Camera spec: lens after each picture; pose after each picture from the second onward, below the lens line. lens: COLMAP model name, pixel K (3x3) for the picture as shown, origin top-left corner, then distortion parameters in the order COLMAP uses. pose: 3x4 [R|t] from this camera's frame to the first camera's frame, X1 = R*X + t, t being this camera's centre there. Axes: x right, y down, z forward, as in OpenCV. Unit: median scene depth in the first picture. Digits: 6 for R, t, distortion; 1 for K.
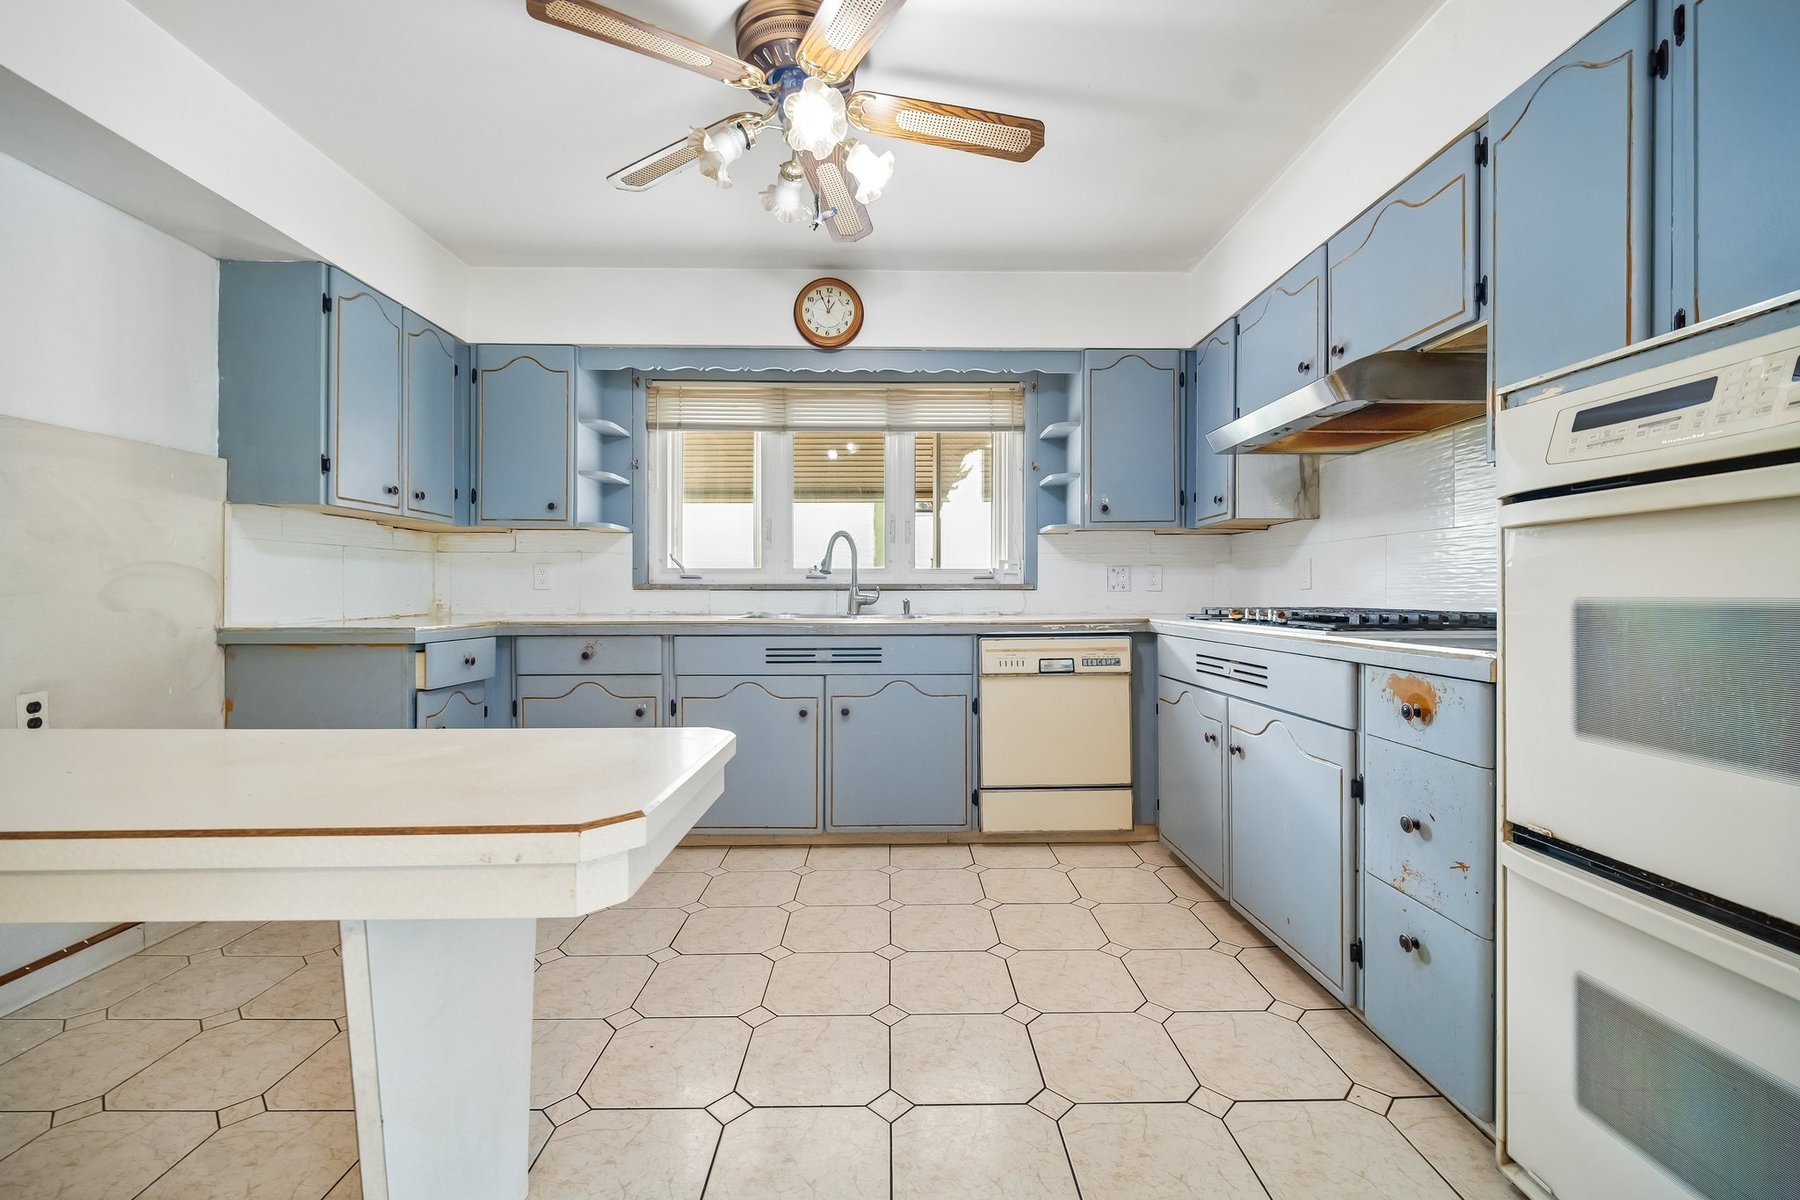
lens RADIAL K [[751.7, 0, 900.9], [0, 751.7, 592.5], [0, 0, 1]] dist [0.021537, -0.012609]
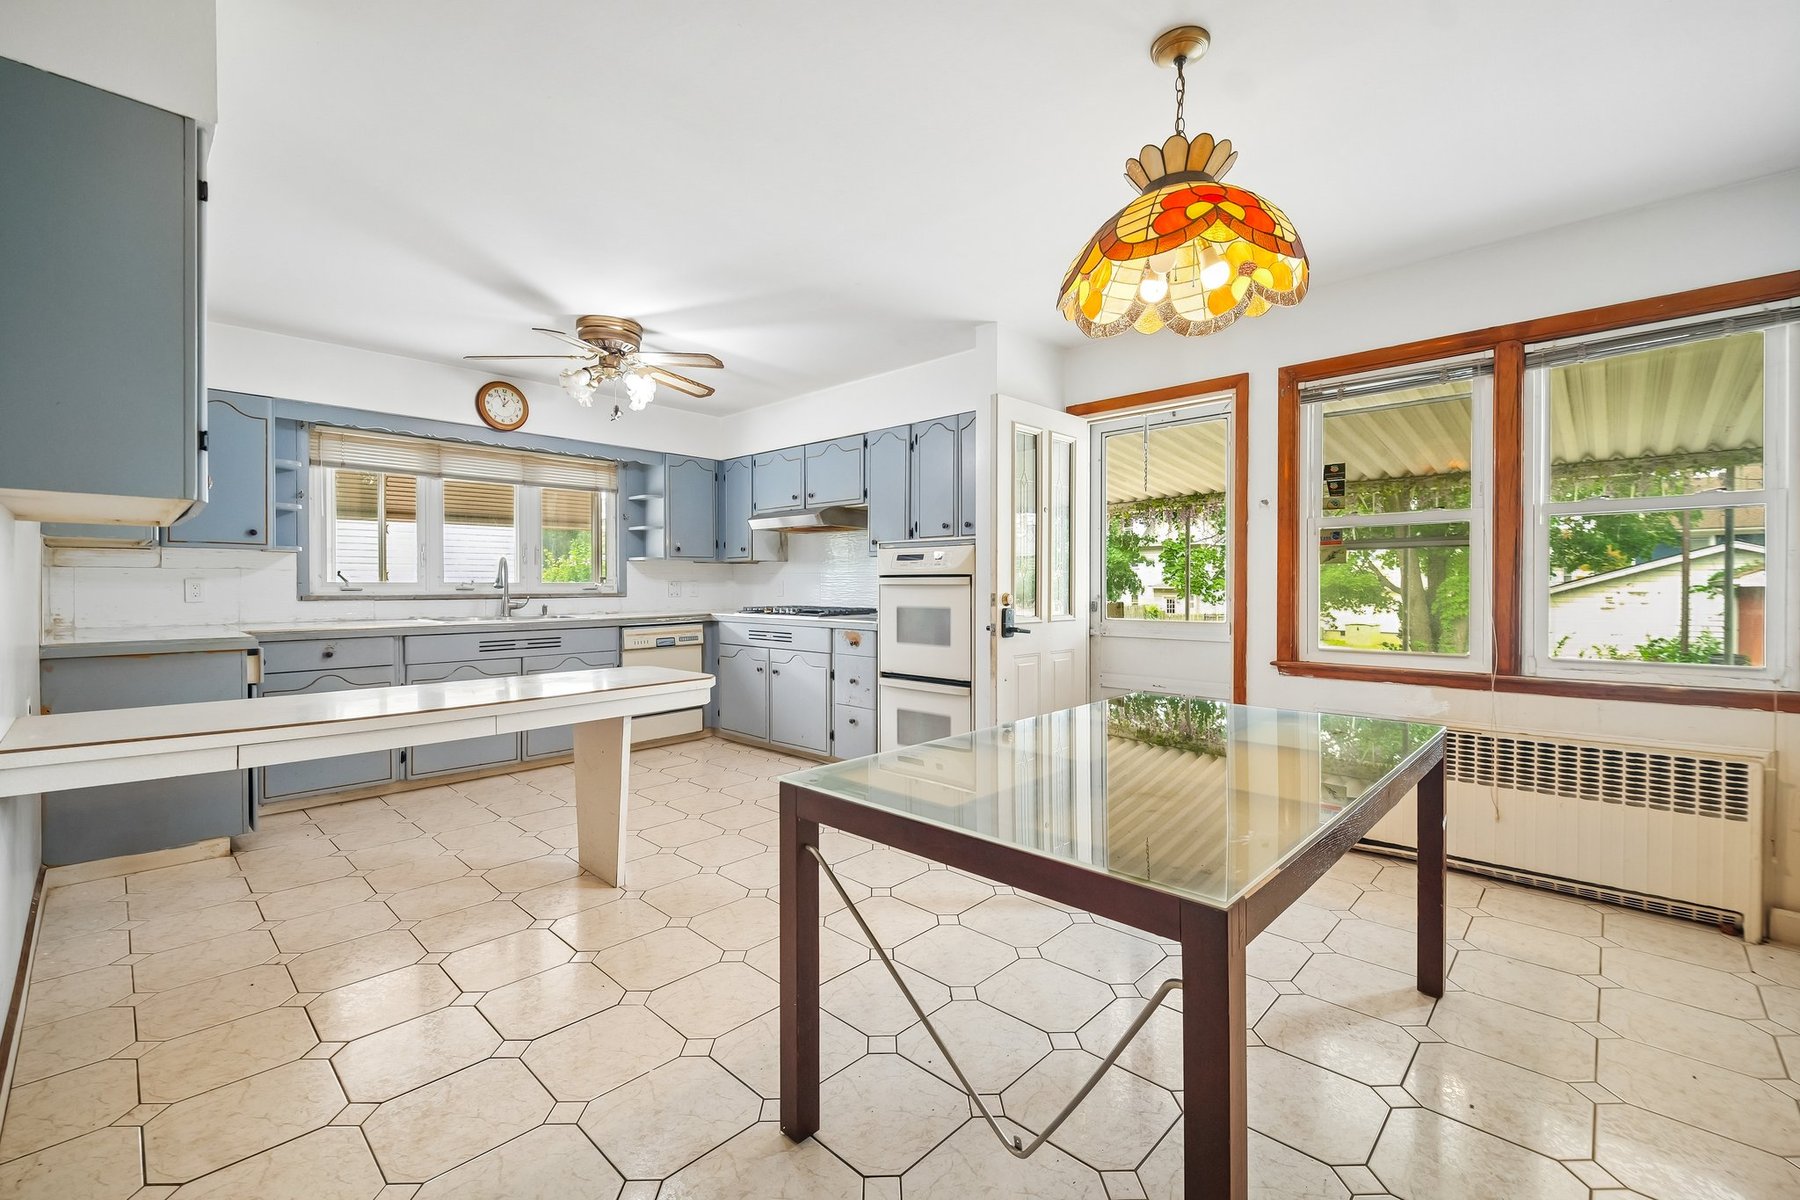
lens RADIAL K [[751.7, 0, 900.9], [0, 751.7, 592.5], [0, 0, 1]] dist [0.021537, -0.012609]
pose [[0.697769, -0.008488, 0.716272, -0.655601], [-0.000590, 0.999923, 0.012423, -0.038744], [-0.716322, -0.009091, 0.697710, -0.597668]]
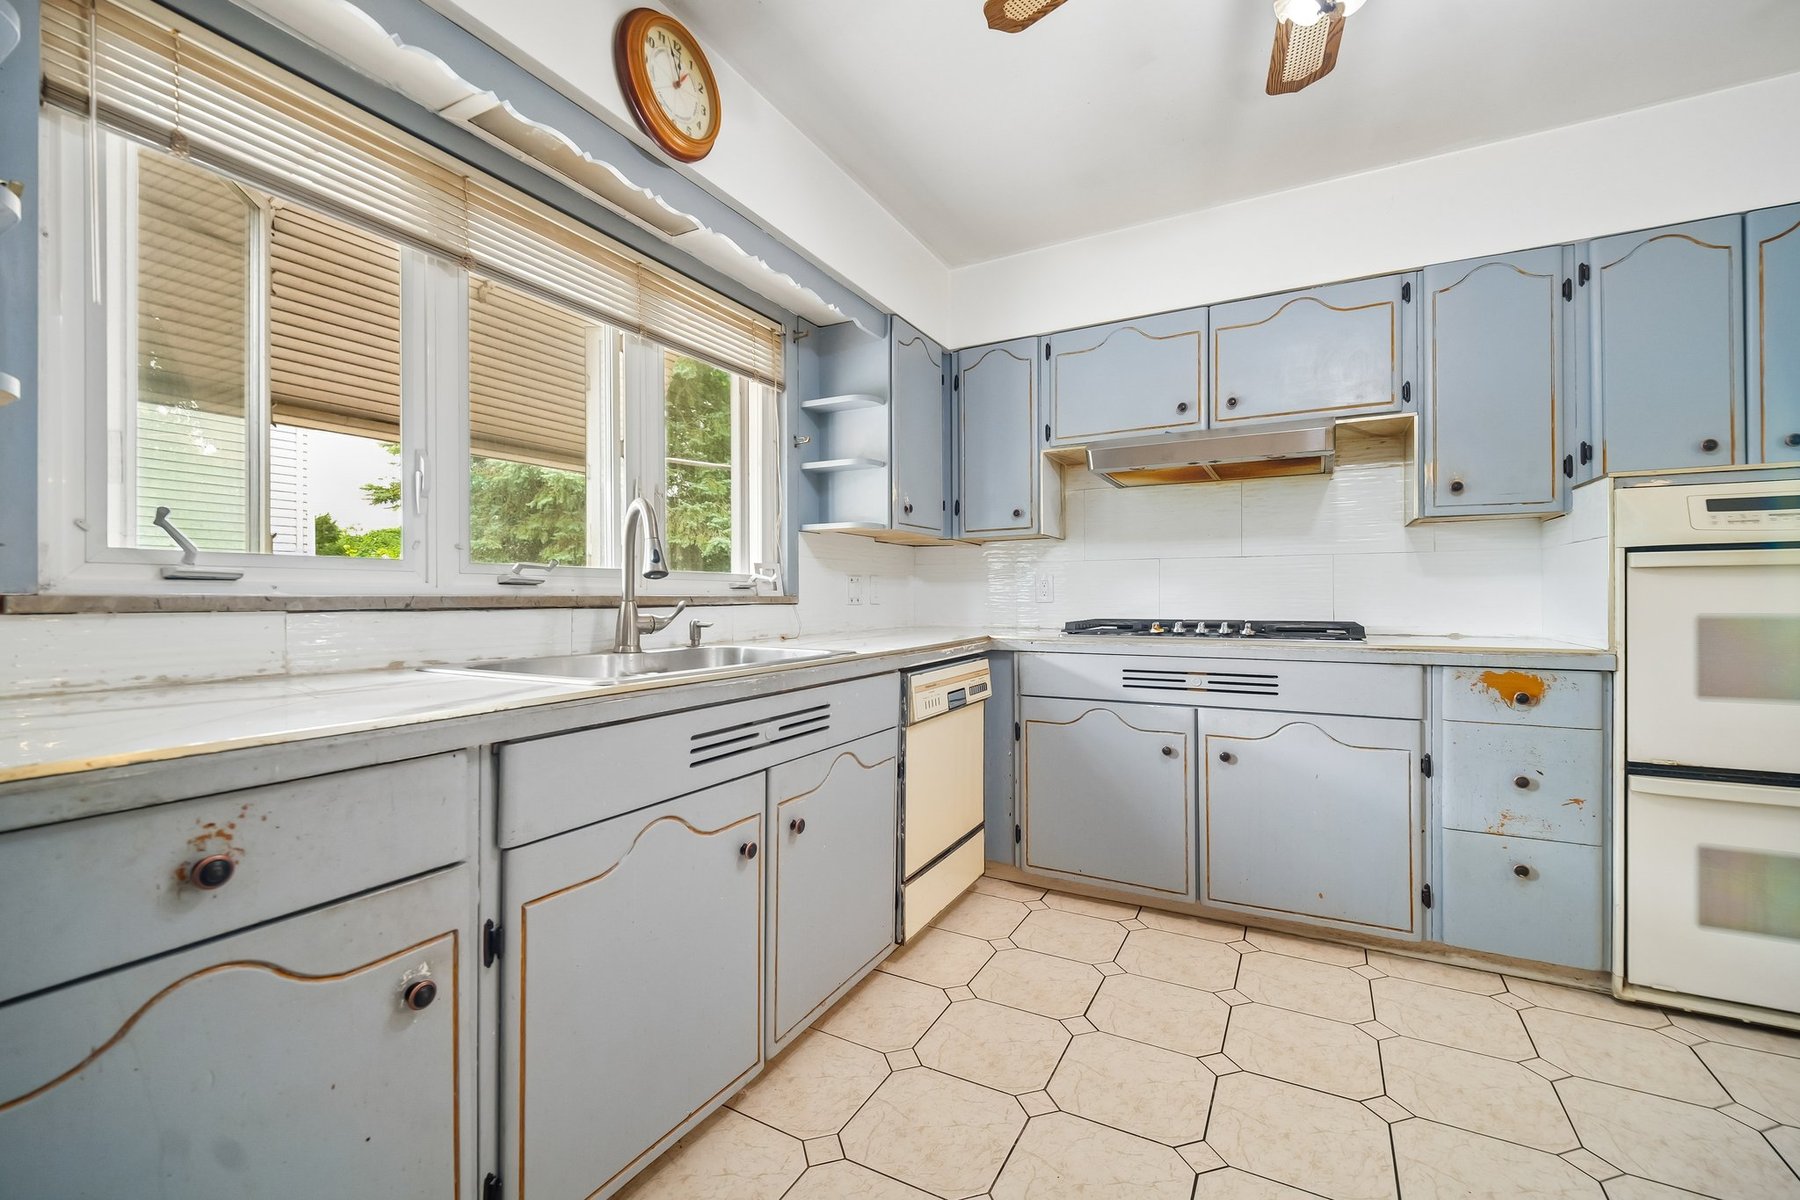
lens RADIAL K [[751.7, 0, 900.9], [0, 751.7, 592.5], [0, 0, 1]] dist [0.021537, -0.012609]
pose [[0.490566, 0.004677, 0.871391, -0.524908], [0.001955, 0.999977, -0.006468, -0.011893], [-0.871402, 0.004876, 0.490546, 0.653984]]
